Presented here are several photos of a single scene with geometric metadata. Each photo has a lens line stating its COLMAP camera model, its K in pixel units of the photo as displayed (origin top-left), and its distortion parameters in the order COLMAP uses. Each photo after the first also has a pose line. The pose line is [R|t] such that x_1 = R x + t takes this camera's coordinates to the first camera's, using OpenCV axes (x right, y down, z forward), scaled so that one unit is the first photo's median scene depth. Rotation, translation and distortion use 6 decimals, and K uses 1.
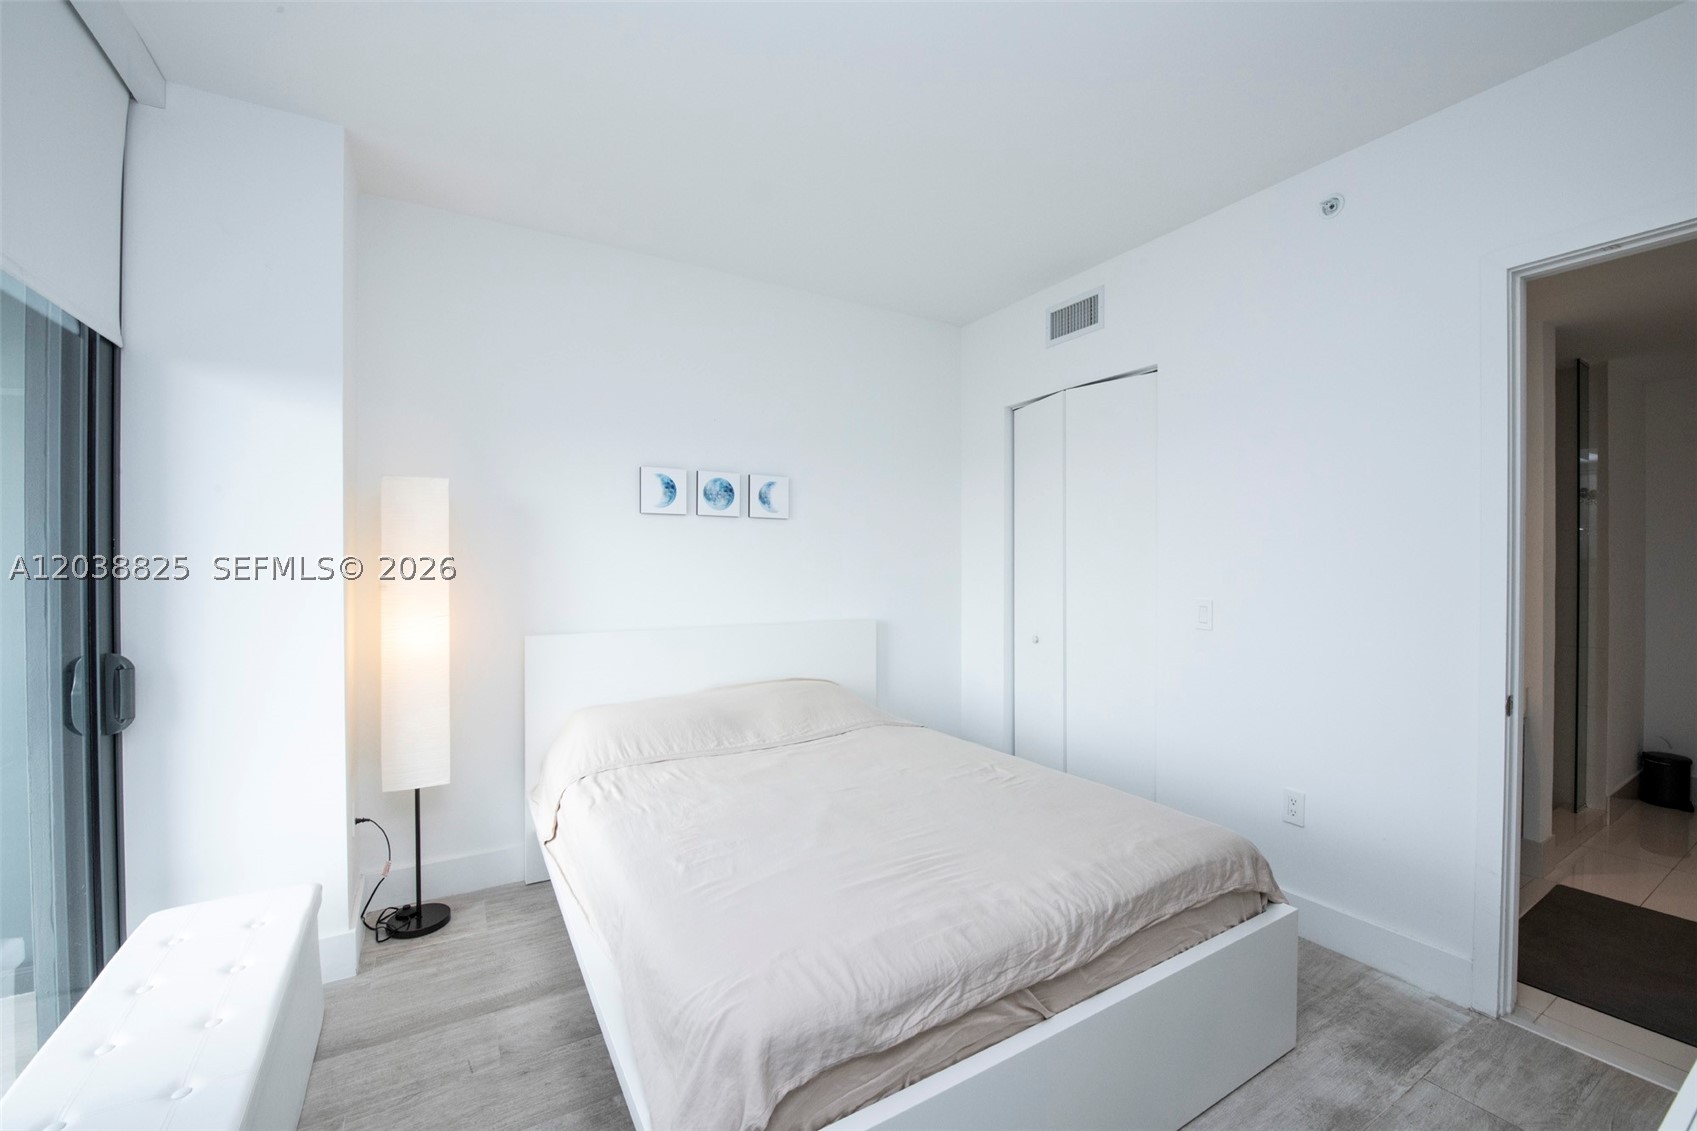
lens RADIAL K [[677.1, 0, 850.3], [0, 677.1, 567.3], [0, 0, 1]] dist [-0.017215, -0.000877]
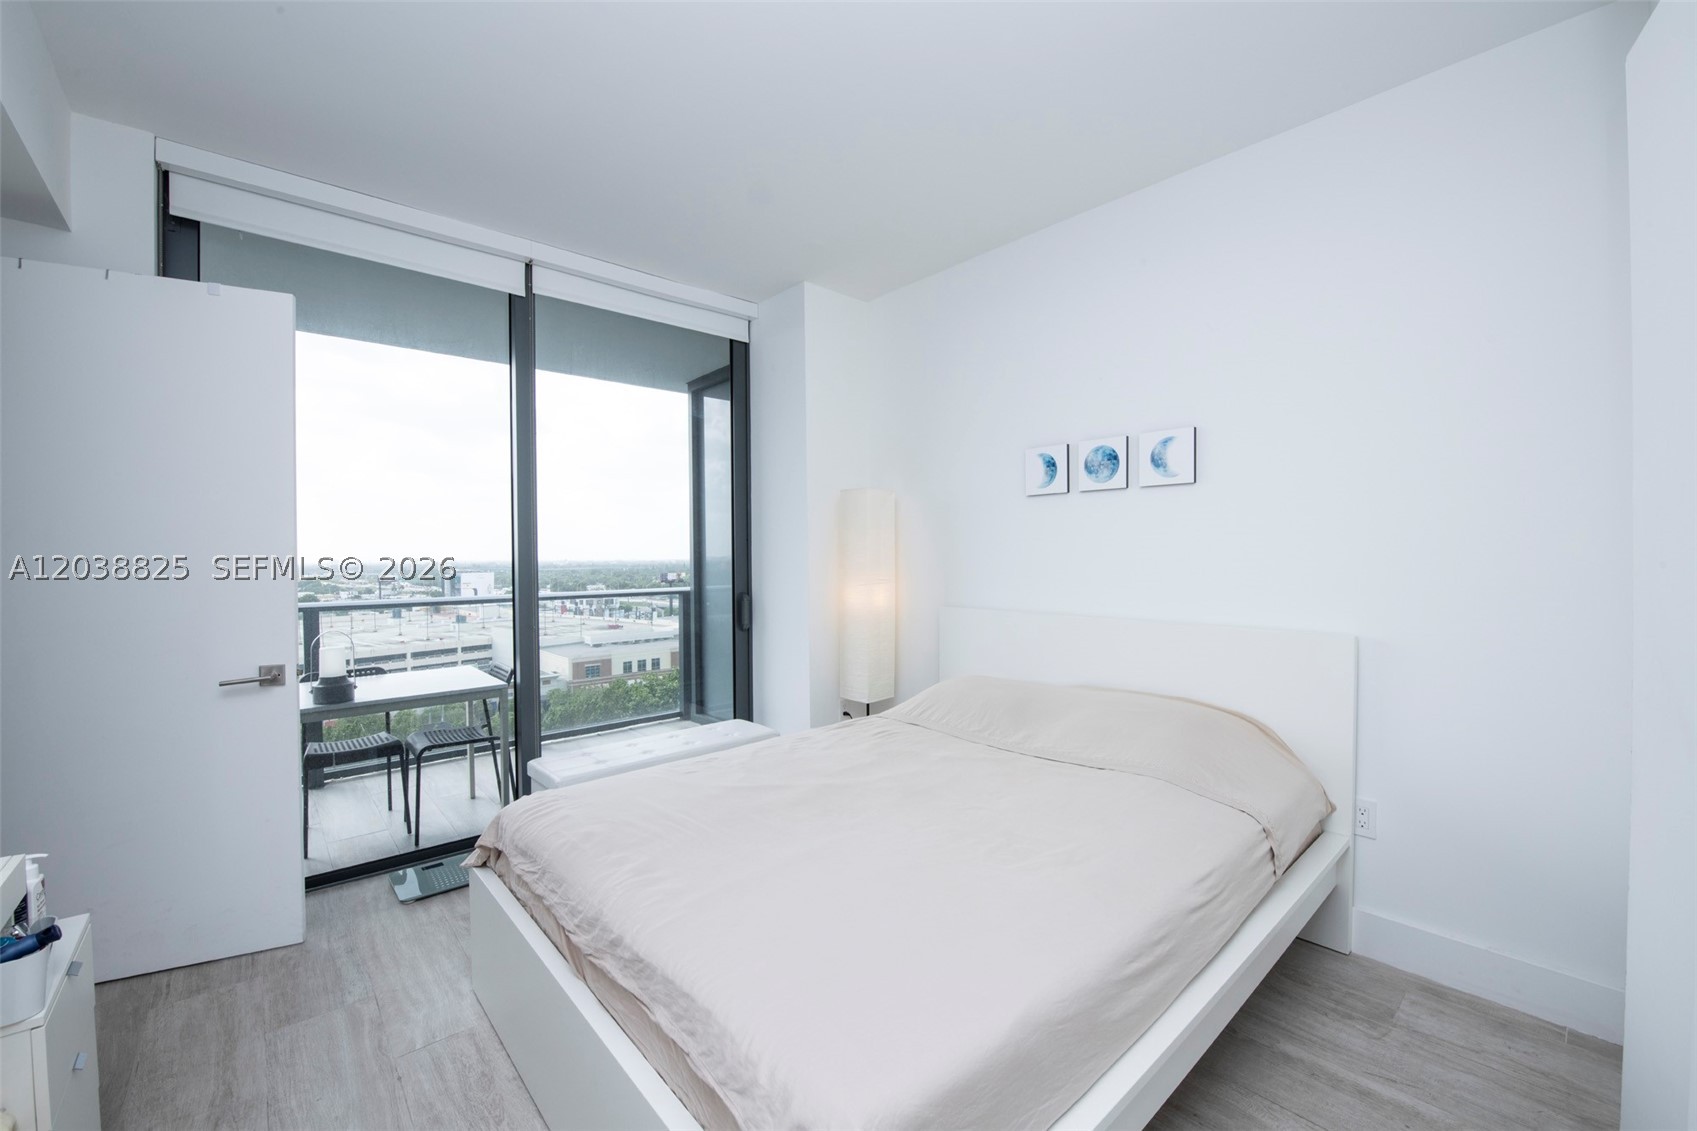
lens RADIAL K [[677.1, 0, 850.3], [0, 677.1, 567.3], [0, 0, 1]] dist [-0.017215, -0.000877]
pose [[0.199767, 0.016331, -0.979707, 0.608201], [0.003542, 0.999843, 0.017388, 0.007290], [0.979837, -0.006944, 0.199678, 0.529566]]
